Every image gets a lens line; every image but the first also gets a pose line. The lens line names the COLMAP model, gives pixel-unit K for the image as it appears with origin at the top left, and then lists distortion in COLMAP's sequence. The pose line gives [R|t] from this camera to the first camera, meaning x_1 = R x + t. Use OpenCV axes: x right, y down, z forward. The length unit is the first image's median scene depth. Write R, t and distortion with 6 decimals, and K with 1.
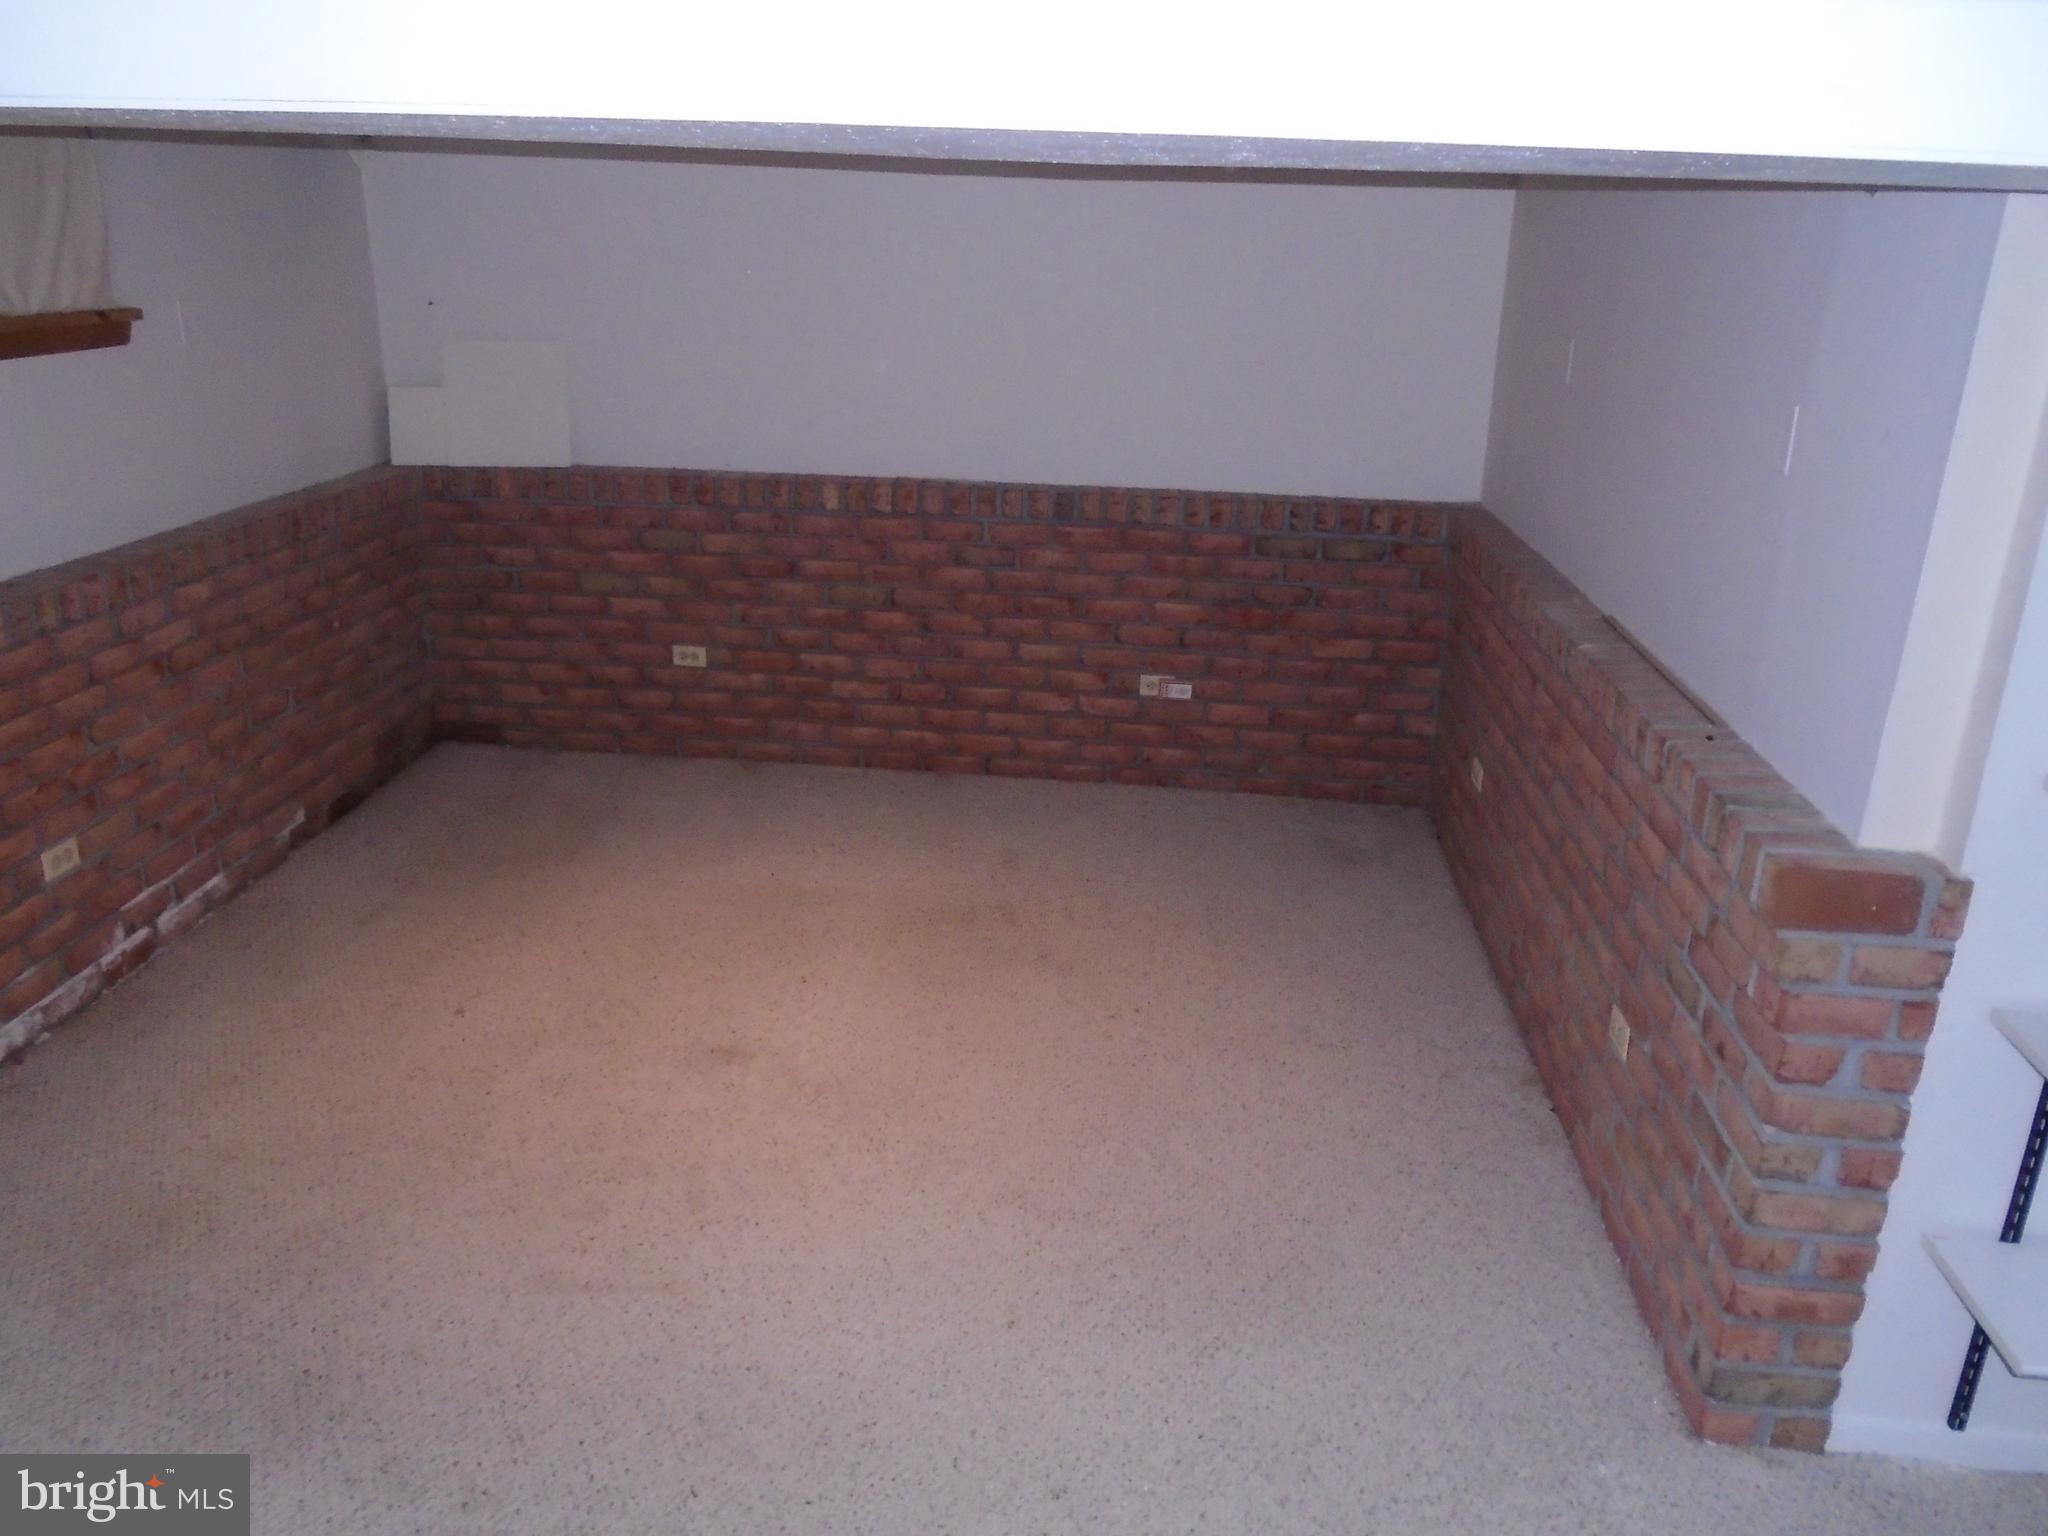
lens RADIAL K [[1580.6, 0, 1018.7], [0, 1580.6, 768.5], [0, 0, 1]] dist [-0.009042, 0.002661]
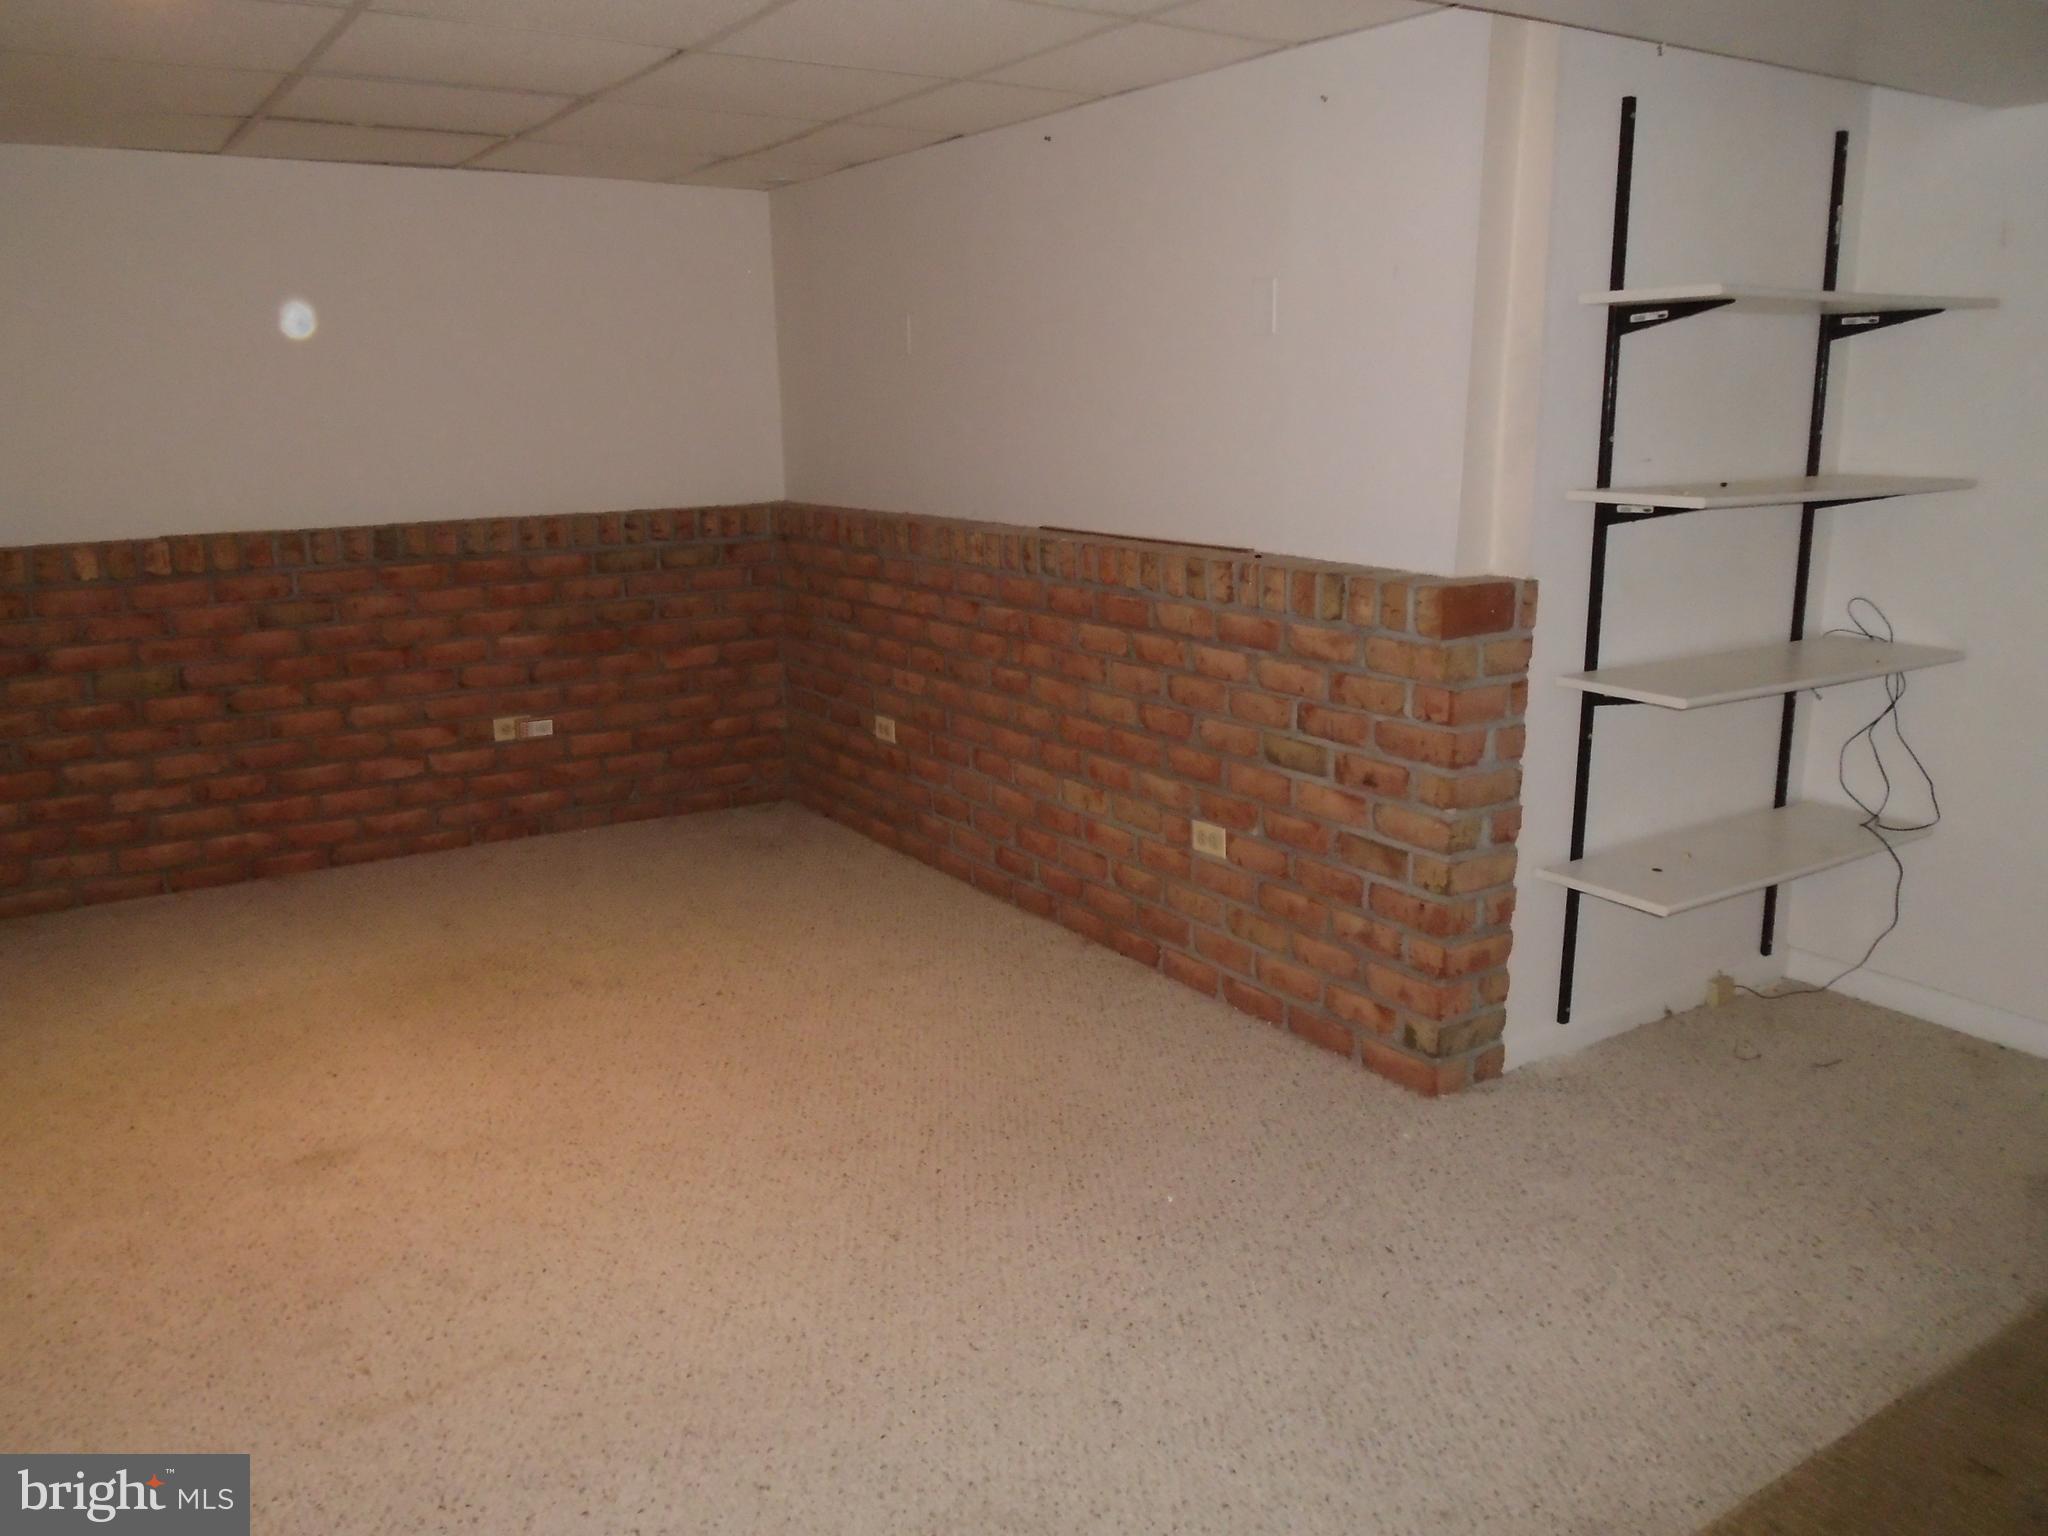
lens RADIAL K [[1580.6, 0, 1018.4], [0, 1580.6, 769.0], [0, 0, 1]] dist [-0.009042, 0.002661]
pose [[0.783671, -0.184701, 0.593080, -0.246307], [0.241901, 0.970143, -0.017509, 0.062434], [-0.572139, 0.157188, 0.804953, 0.083514]]
